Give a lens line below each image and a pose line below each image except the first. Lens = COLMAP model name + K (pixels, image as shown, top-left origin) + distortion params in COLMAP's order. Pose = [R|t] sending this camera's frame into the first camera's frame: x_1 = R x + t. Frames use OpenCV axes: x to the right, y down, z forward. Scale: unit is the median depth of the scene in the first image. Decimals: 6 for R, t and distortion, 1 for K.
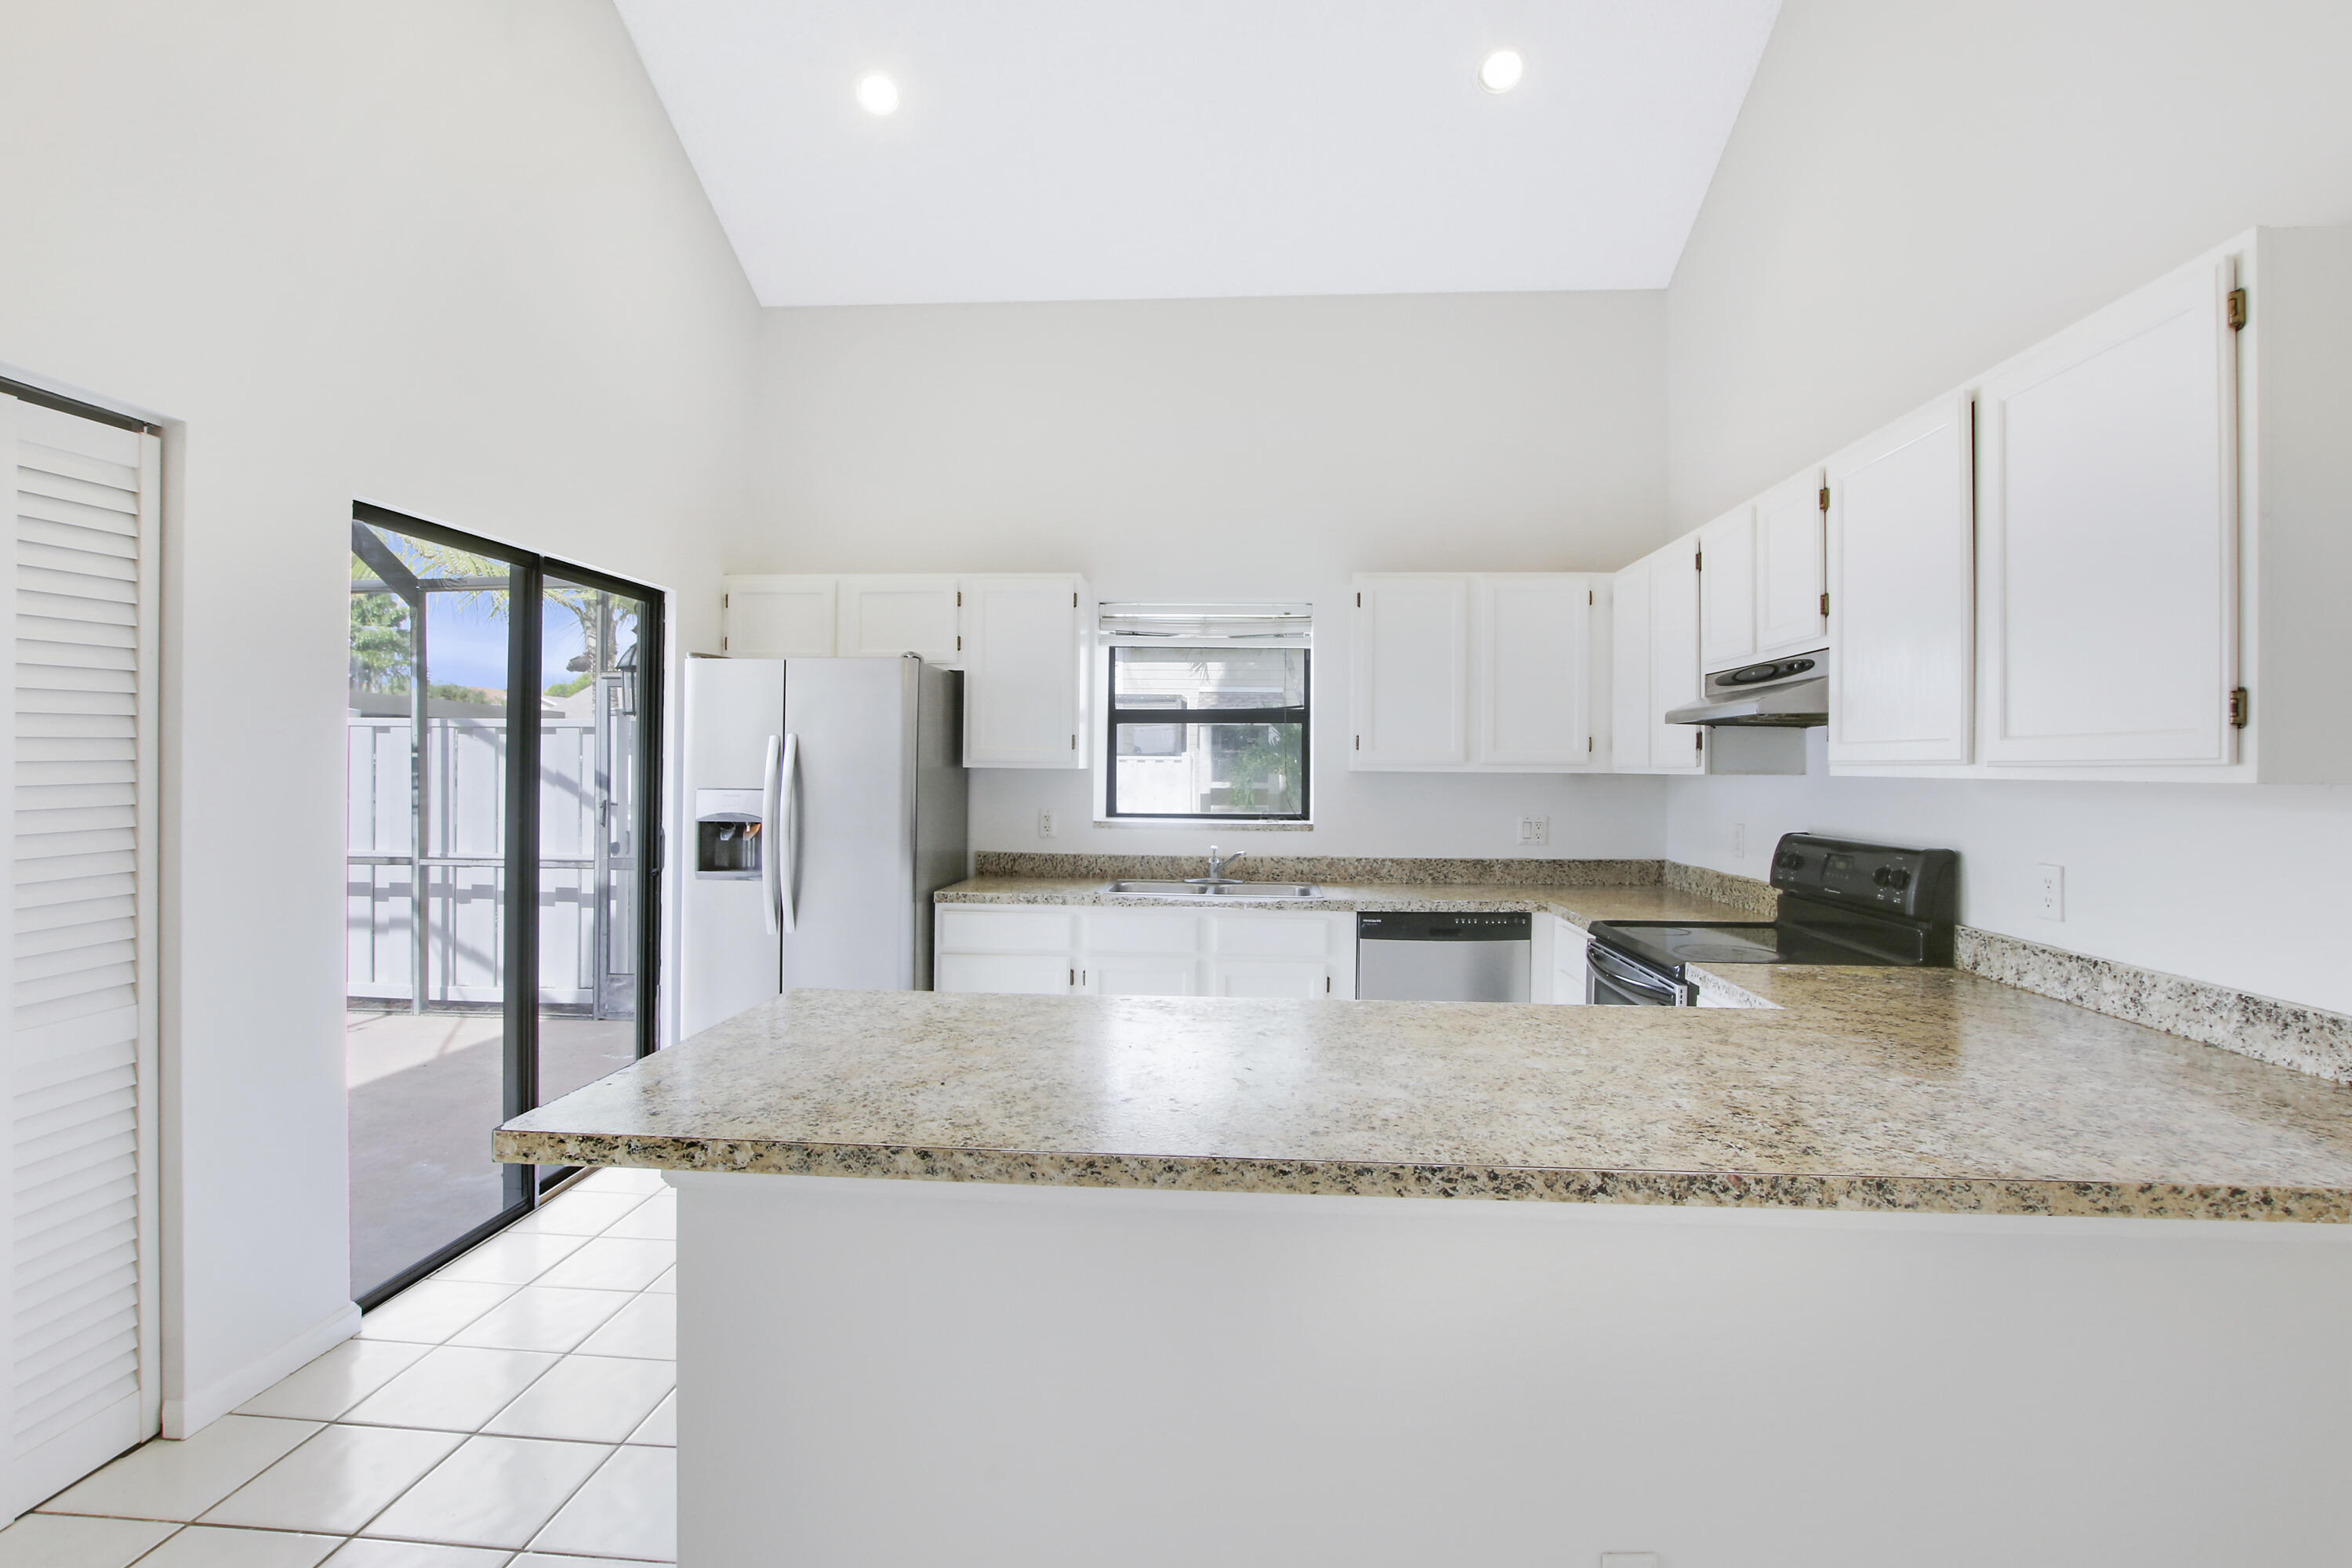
lens RADIAL K [[1119.1, 0, 1177.3], [0, 1119.1, 768.5], [0, 0, 1]] dist [-0.030044, 0.001574]
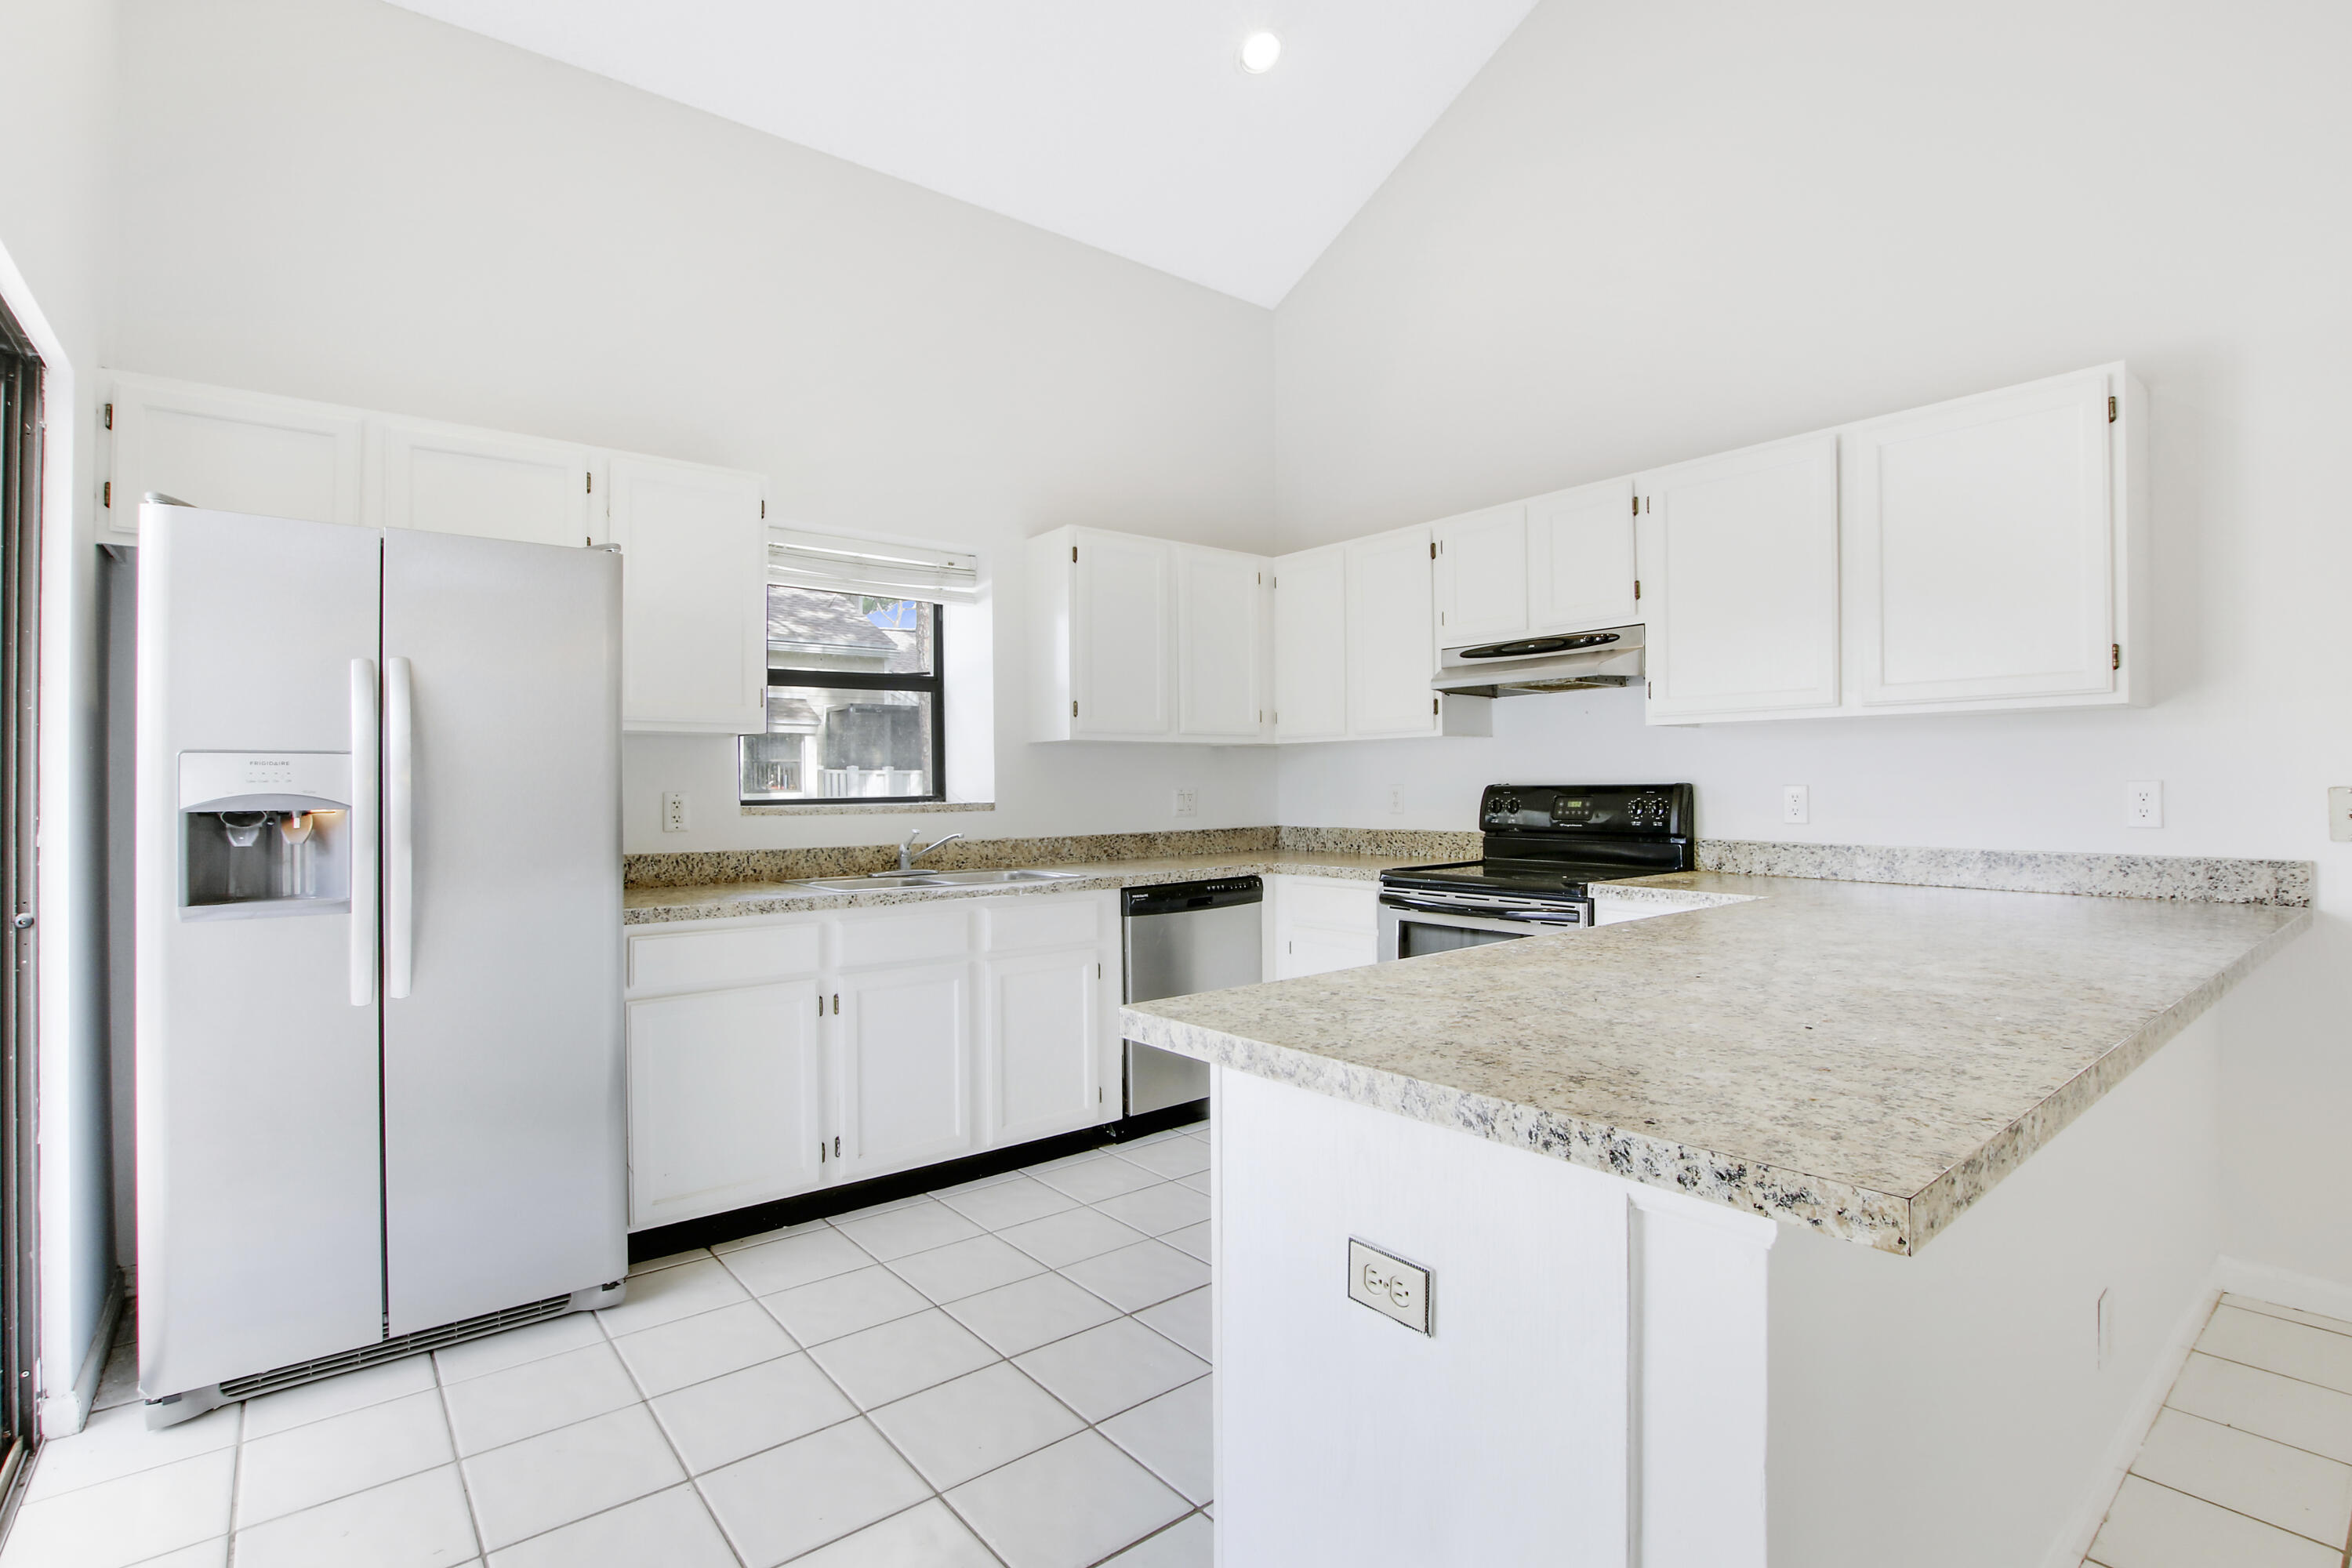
lens RADIAL K [[1114.3, 0, 1187.8], [0, 1114.3, 778.2], [0, 0, 1]] dist [-0.026745, 0.000712]
pose [[0.726756, -0.011630, 0.686798, -0.426439], [0.016473, 0.999864, -0.000500, 0.037954], [-0.686699, 0.011677, 0.726848, 0.285655]]
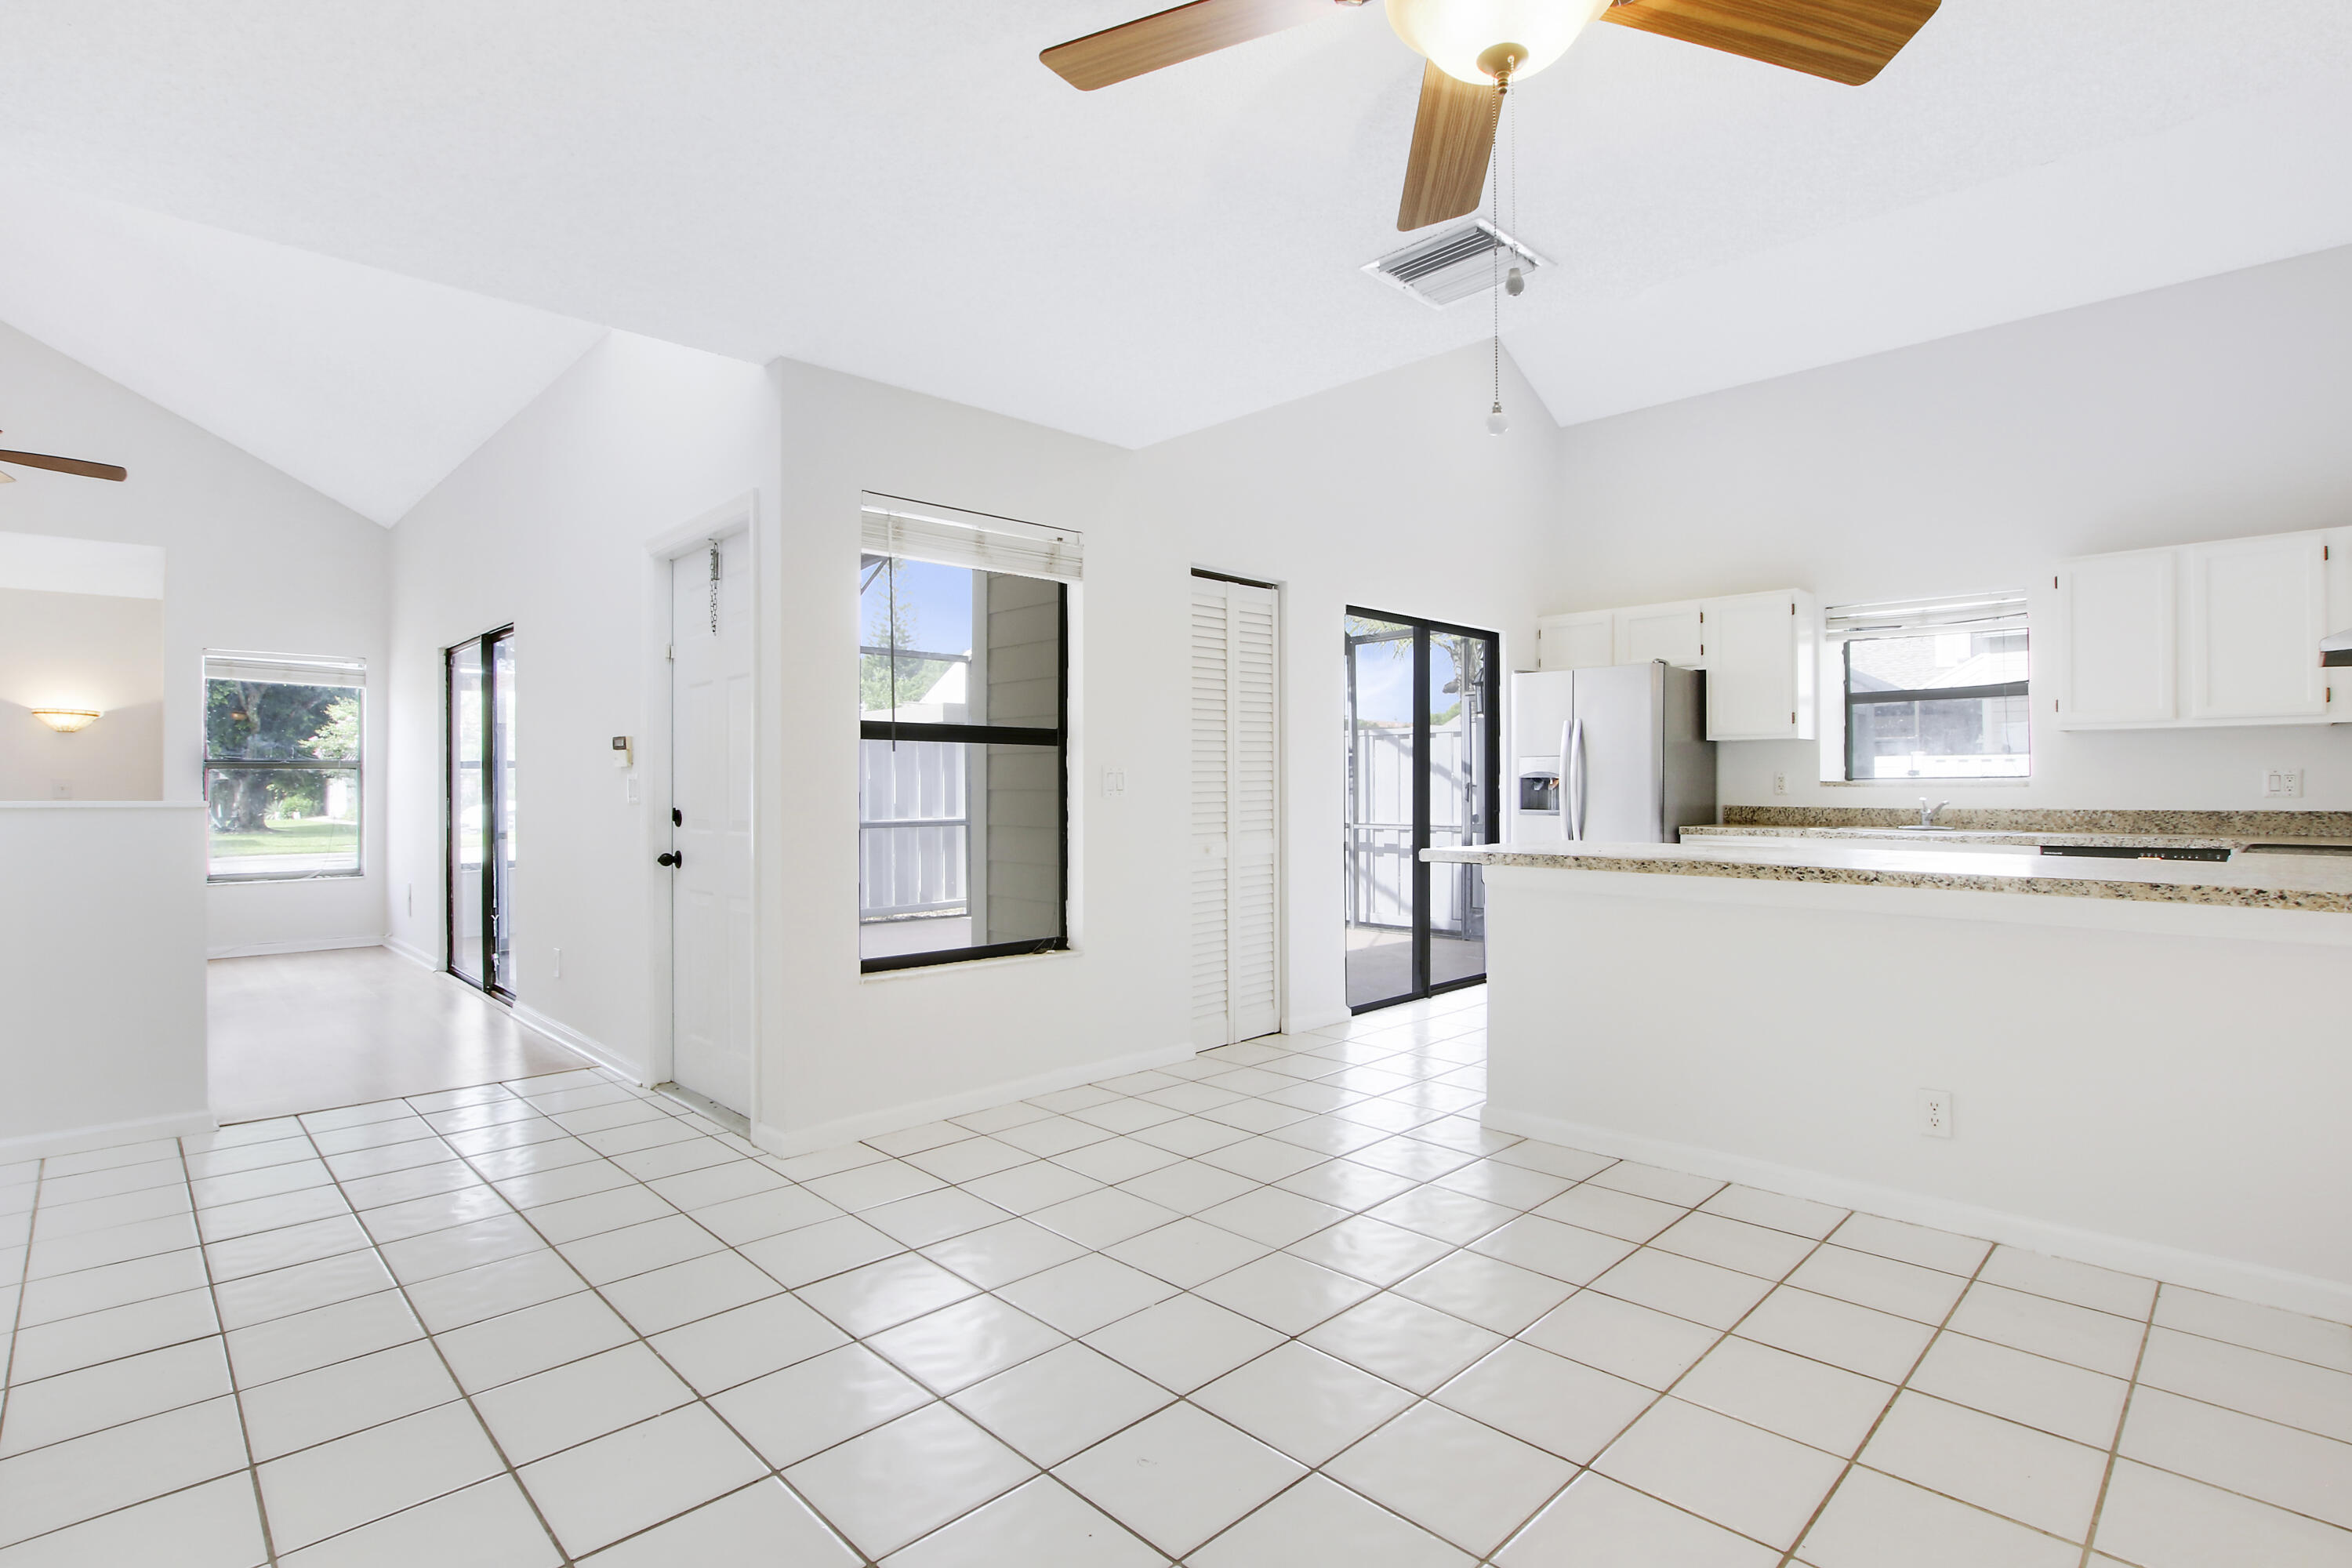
lens RADIAL K [[1123.0, 0, 1207.3], [0, 1123.0, 781.5], [0, 0, 1]] dist [-0.022619, 0.001860]
pose [[0.758543, -0.012492, -0.651503, 0.254776], [0.007562, 0.999918, -0.010367, 0.063790], [0.651579, 0.002937, 0.758575, -0.468463]]
